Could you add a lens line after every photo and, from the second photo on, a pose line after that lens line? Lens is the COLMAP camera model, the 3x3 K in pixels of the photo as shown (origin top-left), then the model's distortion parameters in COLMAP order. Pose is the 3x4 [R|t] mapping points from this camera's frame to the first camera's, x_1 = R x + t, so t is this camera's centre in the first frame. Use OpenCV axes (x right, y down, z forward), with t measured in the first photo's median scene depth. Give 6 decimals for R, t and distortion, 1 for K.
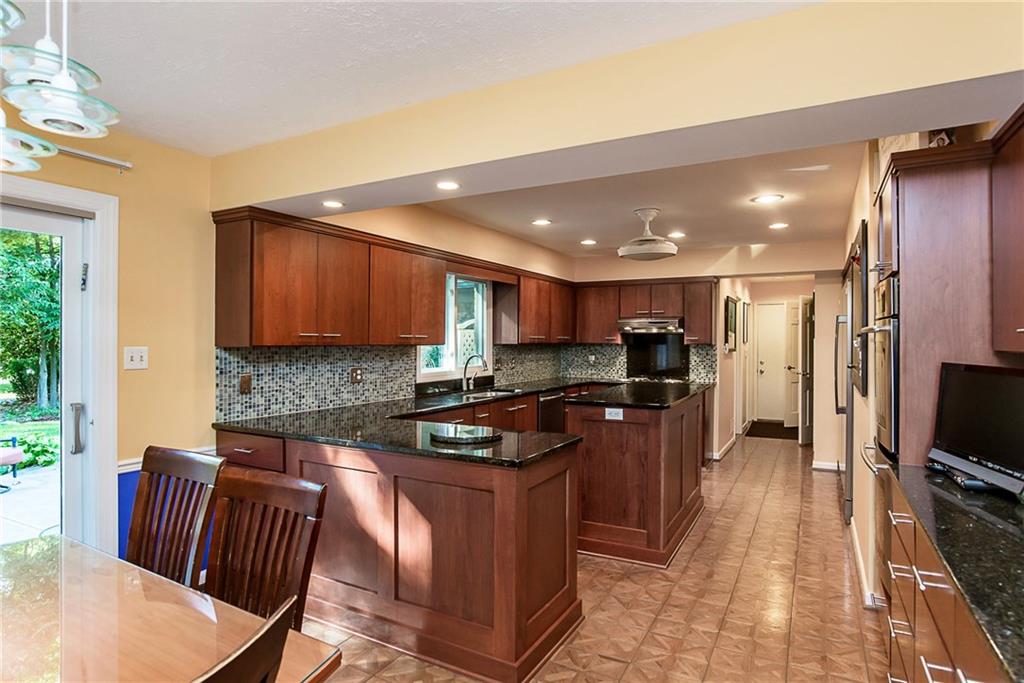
lens RADIAL K [[560.7, 0, 526.9], [0, 560.7, 343.0], [0, 0, 1]] dist [-0.067525, 0.035564]
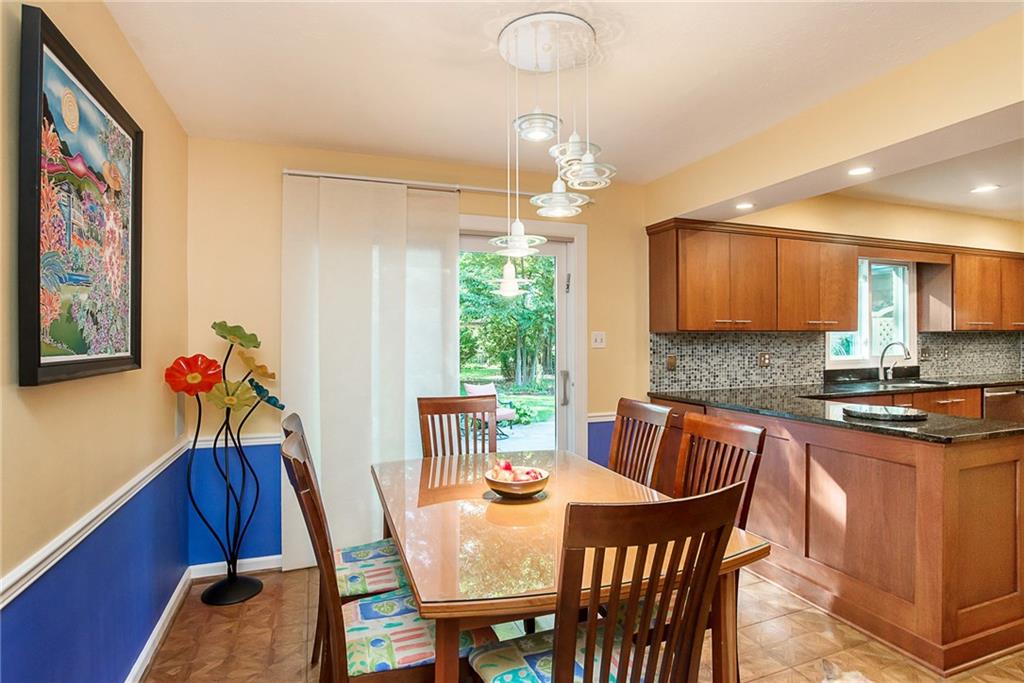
lens RADIAL K [[534.9, 0, 512.0], [0, 534.9, 341.5], [0, 0, 1]] dist [-0.061582, 0.026366]
pose [[0.748048, -0.004790, -0.663627, 0.008905], [0.006003, 0.999982, -0.000451, 0.018279], [0.663618, -0.003646, 0.748063, -0.089737]]
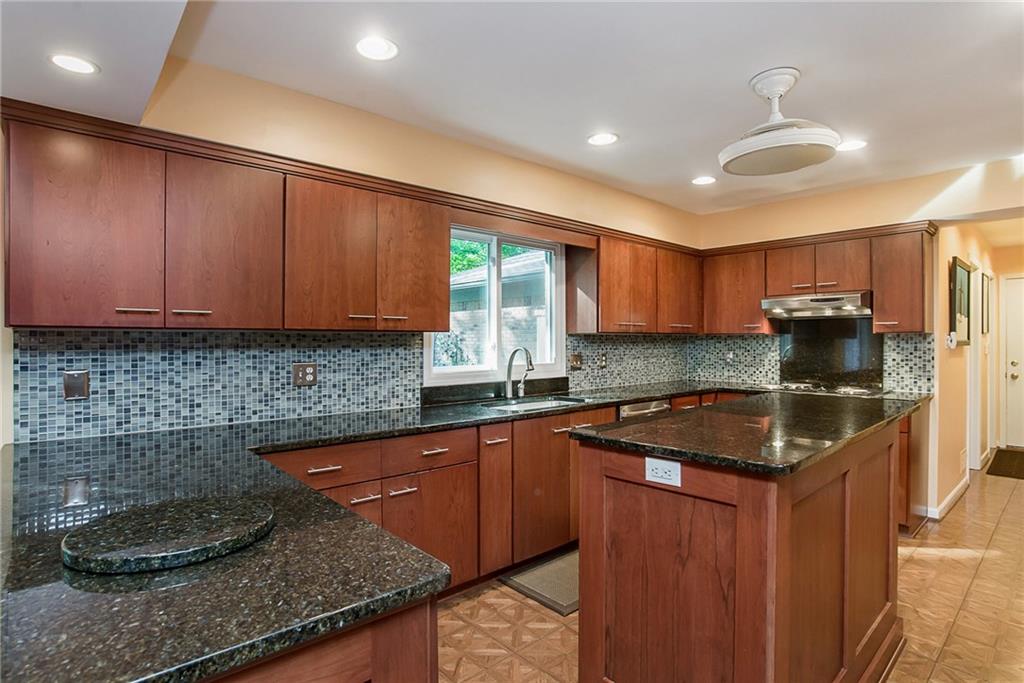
lens RADIAL K [[534.9, 0, 512.0], [0, 534.9, 341.5], [0, 0, 1]] dist [-0.061582, 0.026366]
pose [[0.937361, -0.003155, -0.348346, 0.147153], [0.002906, 0.999995, -0.001237, 0.016317], [0.348349, 0.000147, 0.937365, 0.424907]]
